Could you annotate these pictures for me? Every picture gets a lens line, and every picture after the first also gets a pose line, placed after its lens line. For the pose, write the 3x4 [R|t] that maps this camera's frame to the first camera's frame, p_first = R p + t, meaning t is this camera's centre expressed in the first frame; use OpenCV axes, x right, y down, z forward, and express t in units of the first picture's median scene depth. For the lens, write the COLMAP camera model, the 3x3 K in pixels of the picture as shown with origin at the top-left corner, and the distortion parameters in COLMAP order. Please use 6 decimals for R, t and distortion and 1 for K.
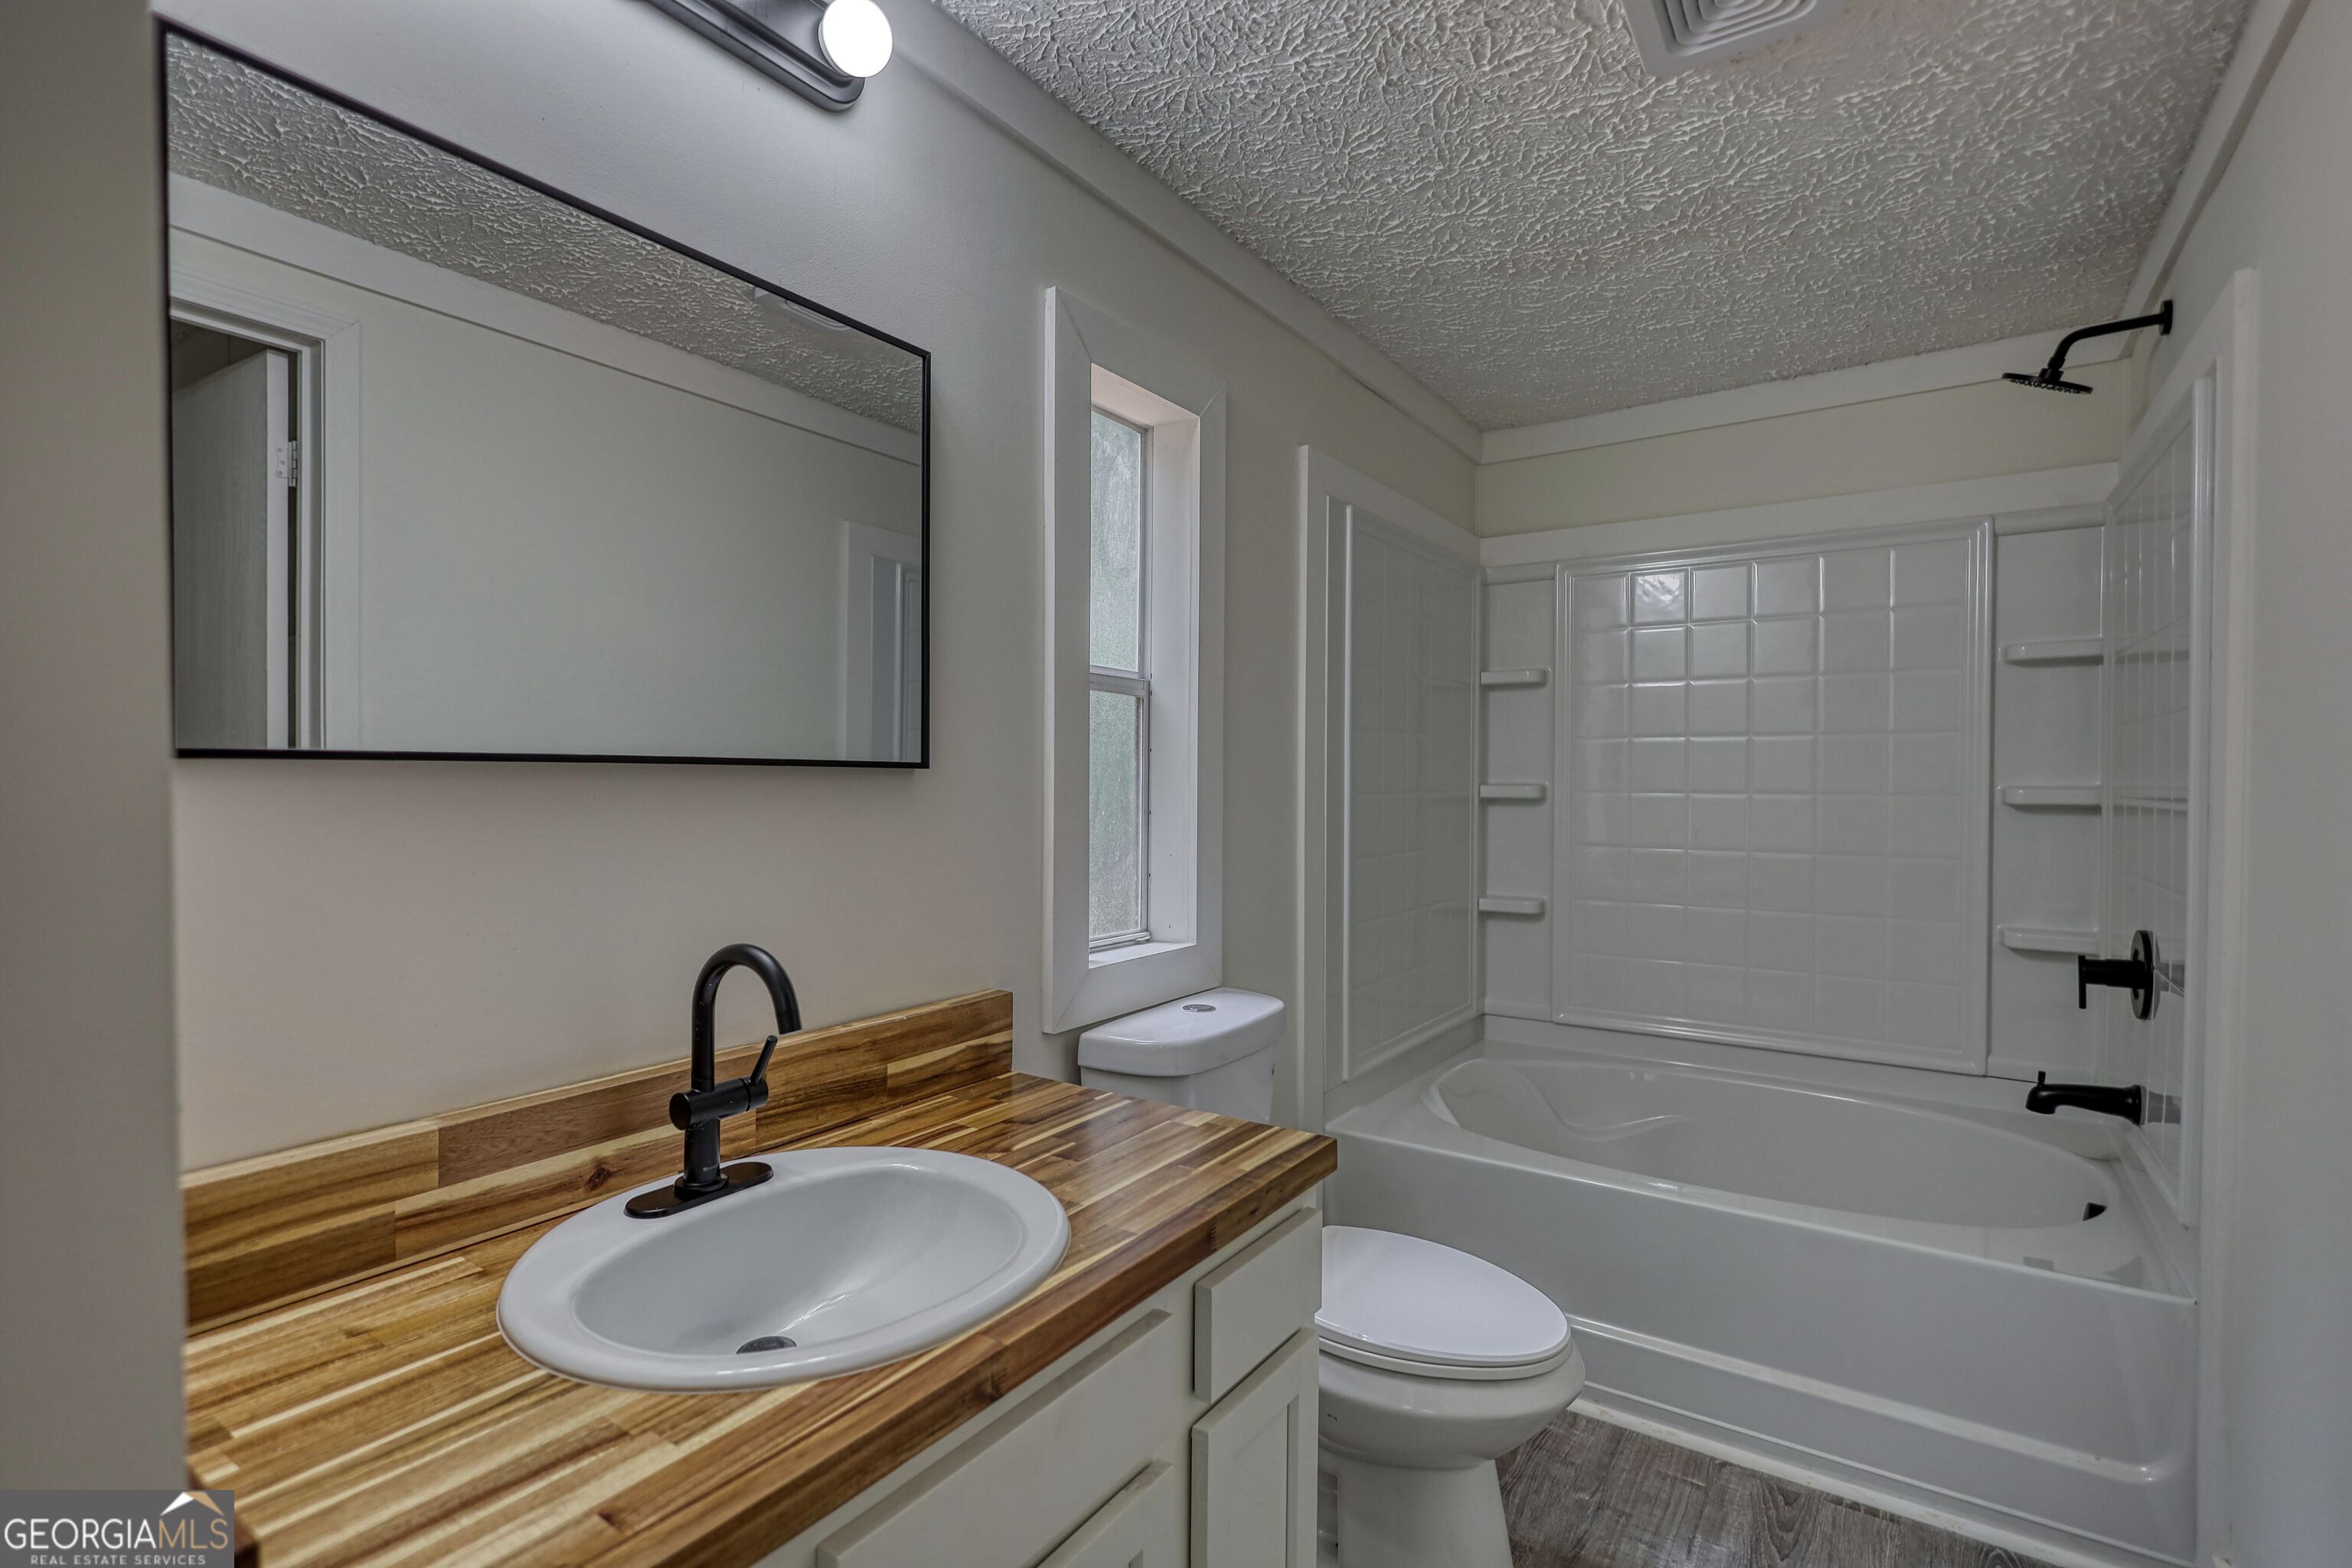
lens RADIAL K [[1156.5, 0, 1167.9], [0, 1156.5, 797.4], [0, 0, 1]] dist [0.001137, 0.000880]
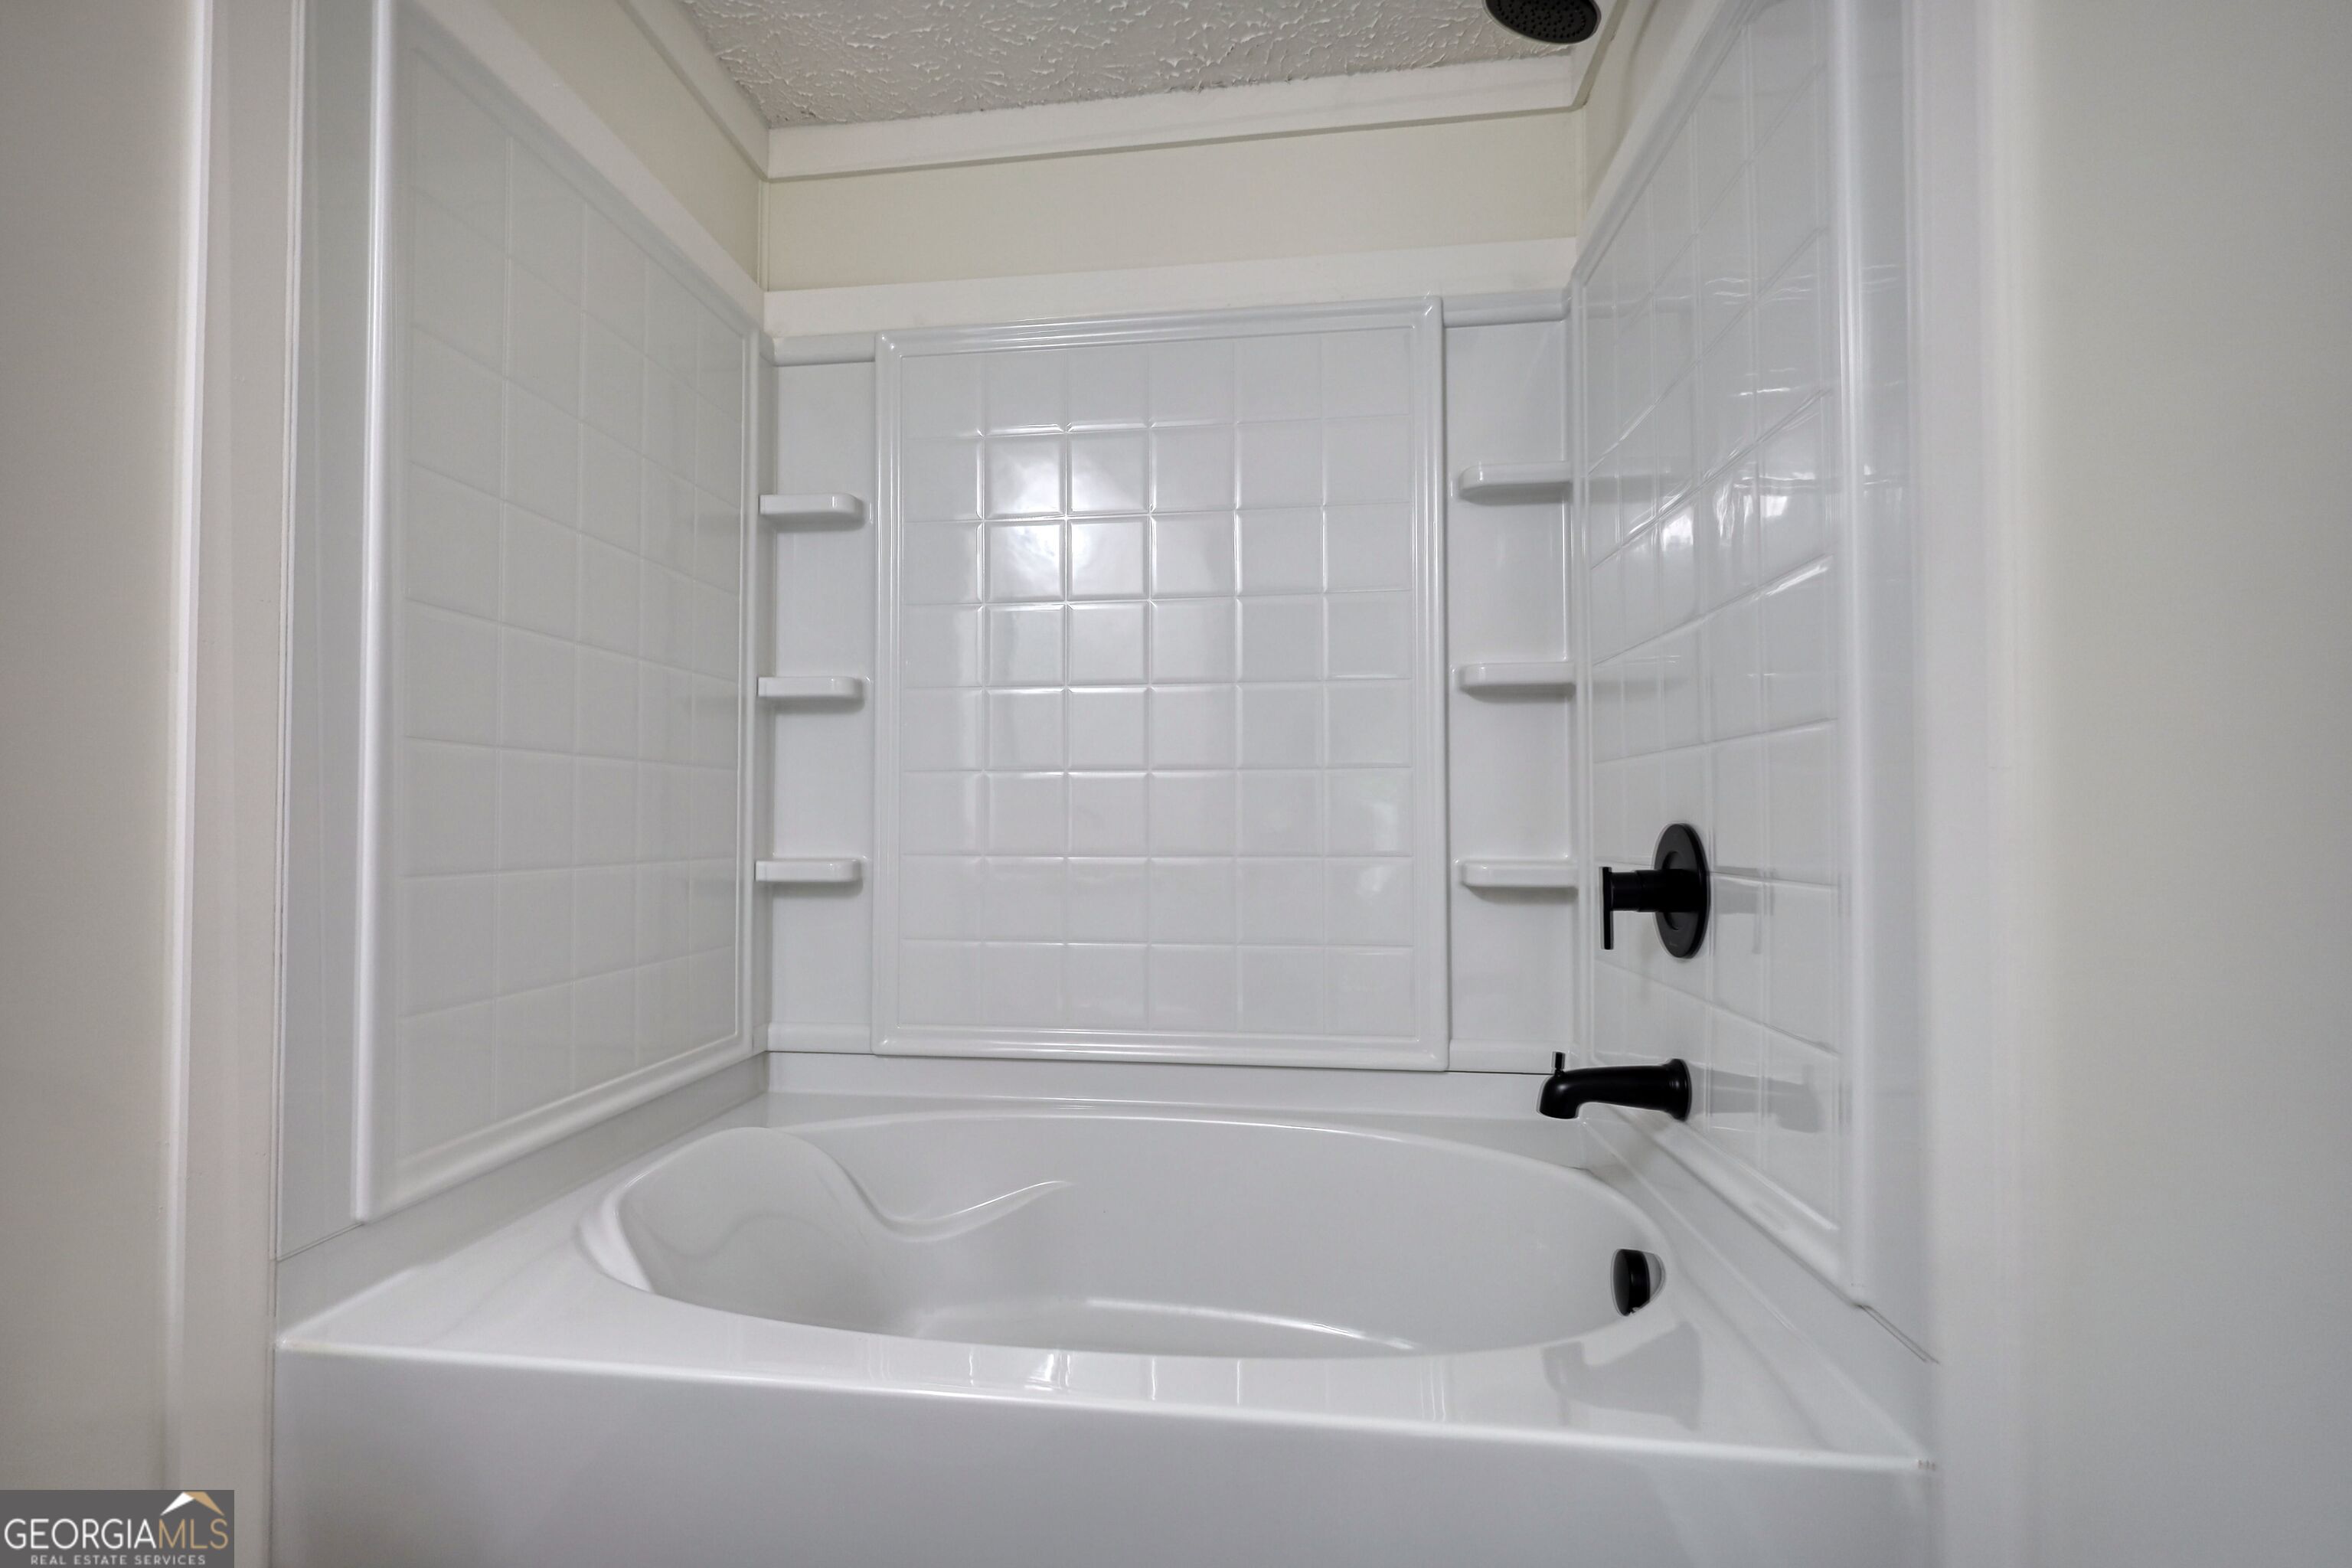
lens RADIAL K [[1098.6, 0, 1164.1], [0, 1098.6, 802.0], [0, 0, 1]] dist [-0.000809, 0.000898]
pose [[0.886577, 0.013900, 0.462372, 0.275203], [0.009977, 0.998741, -0.049156, 0.124962], [-0.462473, 0.048193, 0.885323, 0.552103]]
